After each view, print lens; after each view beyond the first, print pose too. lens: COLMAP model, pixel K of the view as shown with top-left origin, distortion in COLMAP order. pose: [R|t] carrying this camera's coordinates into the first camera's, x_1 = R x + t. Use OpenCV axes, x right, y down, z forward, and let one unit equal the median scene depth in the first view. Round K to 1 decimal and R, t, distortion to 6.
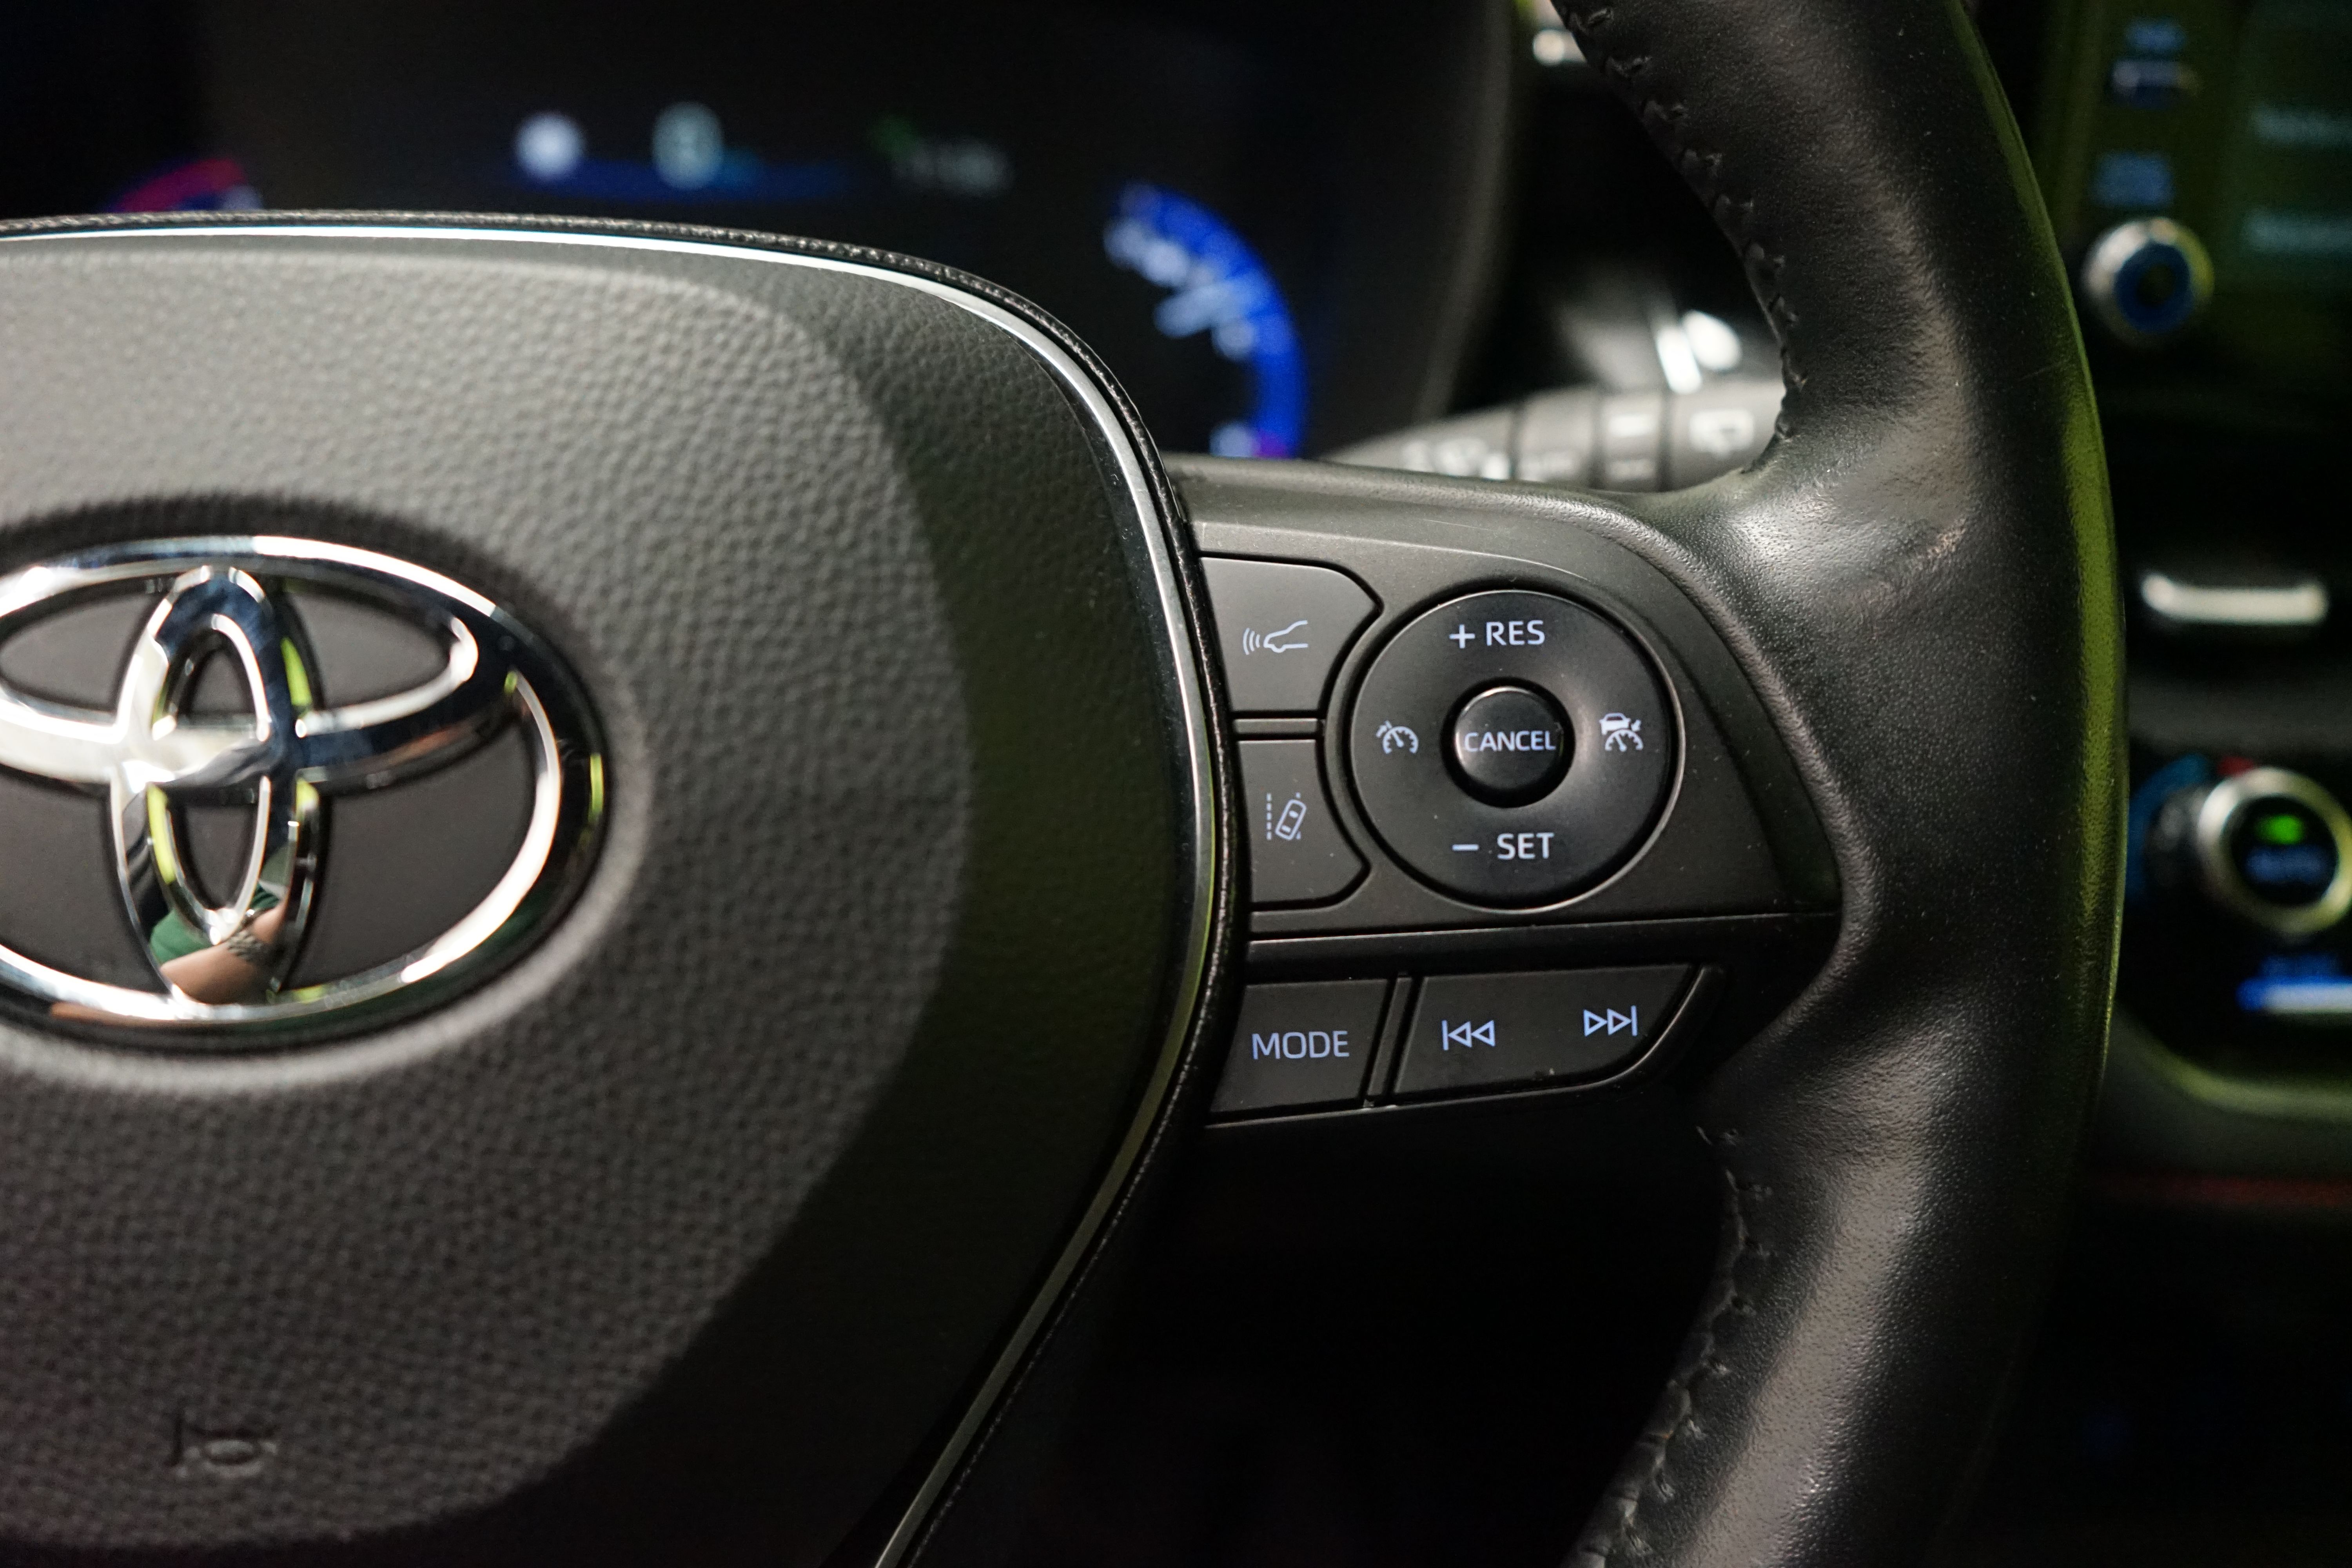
lens RADIAL K [[1883.0, 0, 1217.1], [0, 1883.0, 786.7], [0, 0, 1]] dist [0.037268, -0.002132]
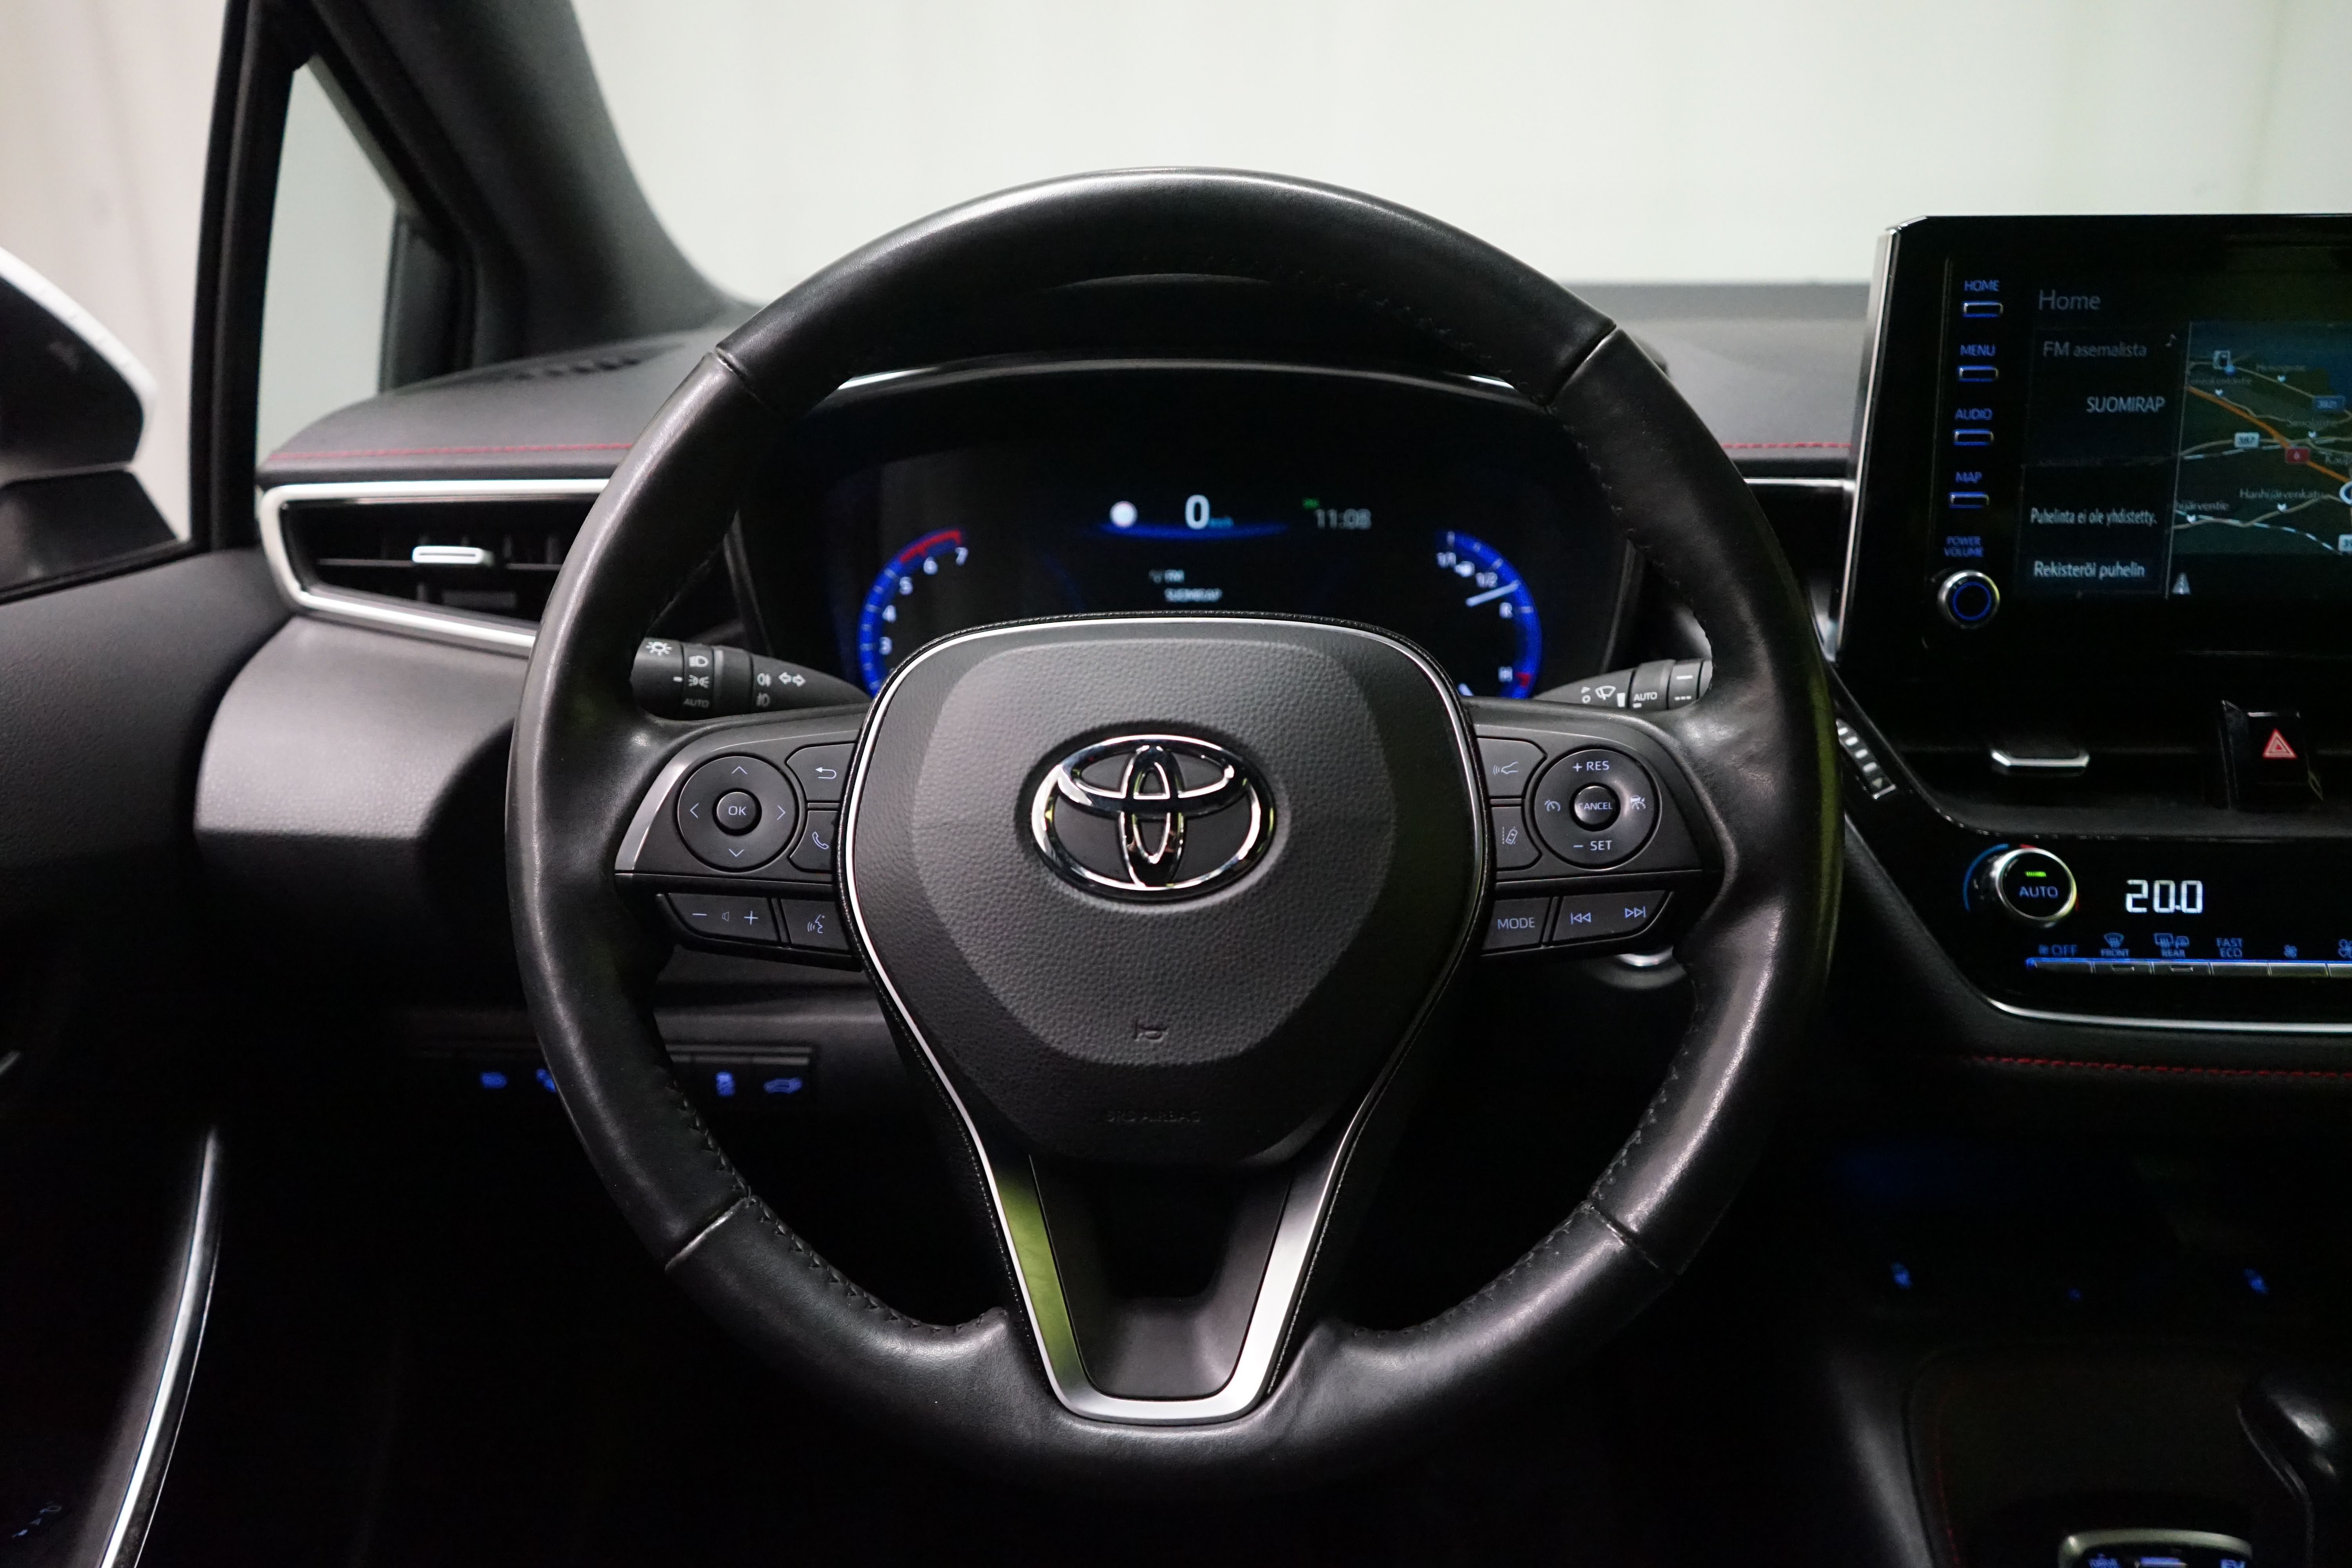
lens RADIAL K [[1883.0, 0, 1217.1], [0, 1883.0, 786.7], [0, 0, 1]] dist [0.037268, -0.002132]
pose [[0.987342, -0.005259, -0.158516, 0.050637], [-0.011216, 0.994633, -0.102860, 0.224684], [0.158207, 0.103336, 0.981984, -1.669826]]
